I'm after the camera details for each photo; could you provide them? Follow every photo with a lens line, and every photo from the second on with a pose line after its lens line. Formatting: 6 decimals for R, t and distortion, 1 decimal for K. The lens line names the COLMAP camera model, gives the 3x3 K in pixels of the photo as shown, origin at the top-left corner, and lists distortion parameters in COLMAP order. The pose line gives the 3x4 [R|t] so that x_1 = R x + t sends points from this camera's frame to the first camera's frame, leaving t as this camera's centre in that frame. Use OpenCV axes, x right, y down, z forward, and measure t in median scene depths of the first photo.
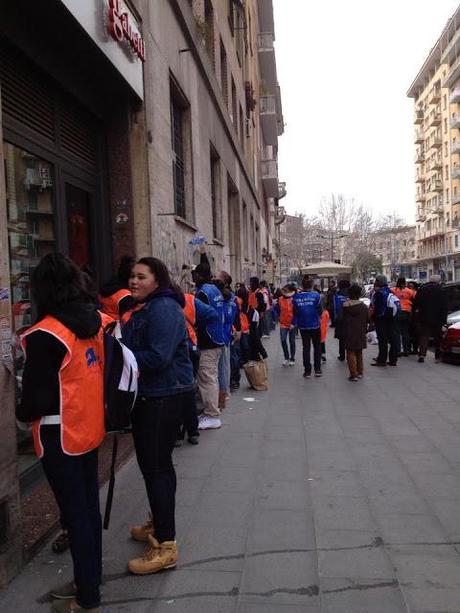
lens RADIAL K [[563.9, 0, 230.0], [0, 563.9, 306.5], [0, 0, 1]] dist [0.133594, -0.270199]
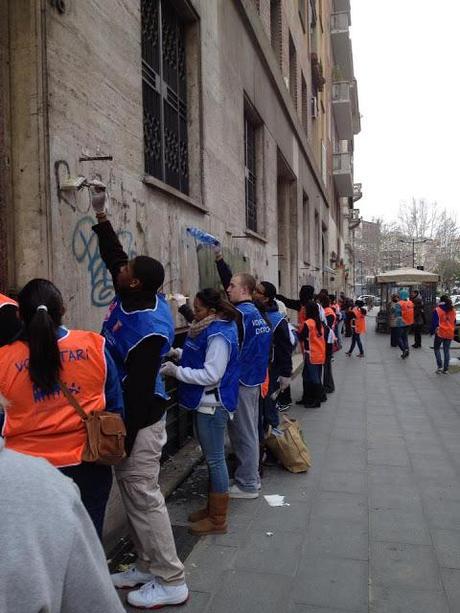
lens RADIAL K [[563.9, 0, 230.0], [0, 563.9, 306.5], [0, 0, 1]] dist [0.133594, -0.270199]
pose [[0.991602, 0.015101, -0.128442, 0.014677], [-0.016801, 0.999785, -0.012166, -0.005213], [0.128231, 0.014222, 0.991642, 0.101470]]
